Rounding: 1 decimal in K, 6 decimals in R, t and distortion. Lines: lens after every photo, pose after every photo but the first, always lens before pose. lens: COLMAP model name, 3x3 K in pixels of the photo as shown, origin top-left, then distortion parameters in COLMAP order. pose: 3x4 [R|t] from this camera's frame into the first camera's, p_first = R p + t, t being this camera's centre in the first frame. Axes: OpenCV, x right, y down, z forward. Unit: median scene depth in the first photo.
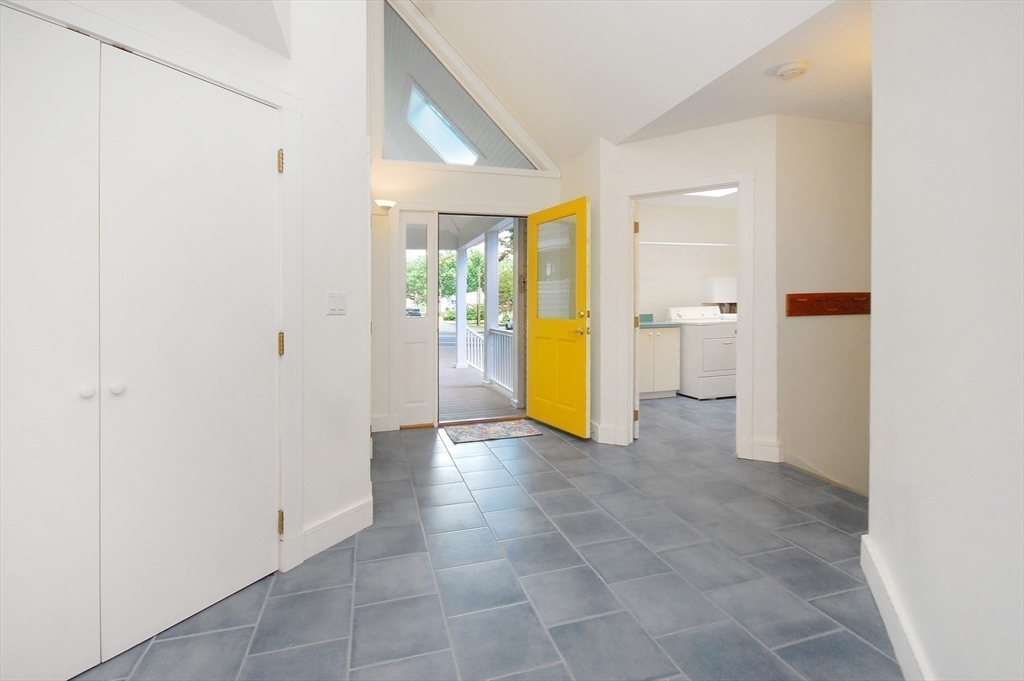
lens RADIAL K [[470.5, 0, 500.7], [0, 470.5, 312.3], [0, 0, 1]] dist [-0.001933, -0.000842]
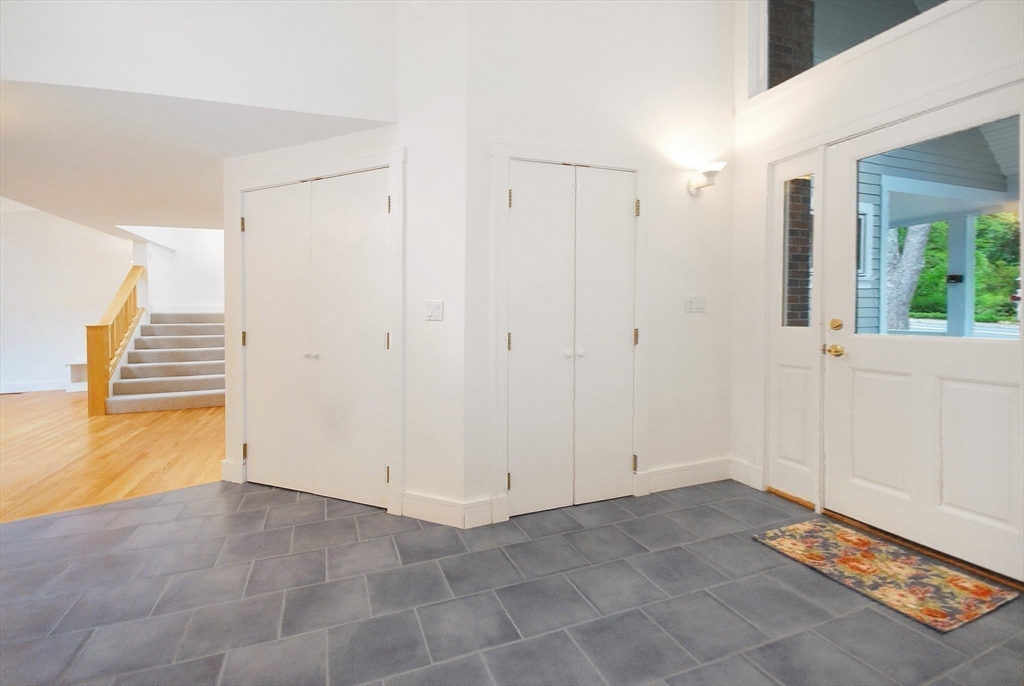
lens RADIAL K [[470.5, 0, 500.7], [0, 470.5, 314.8], [0, 0, 1]] dist [-0.001933, -0.000842]
pose [[0.101210, 0.025272, -0.994544, 0.809096], [-0.006823, 0.999671, 0.024708, -0.038807], [0.994842, 0.004285, 0.101349, 1.076146]]
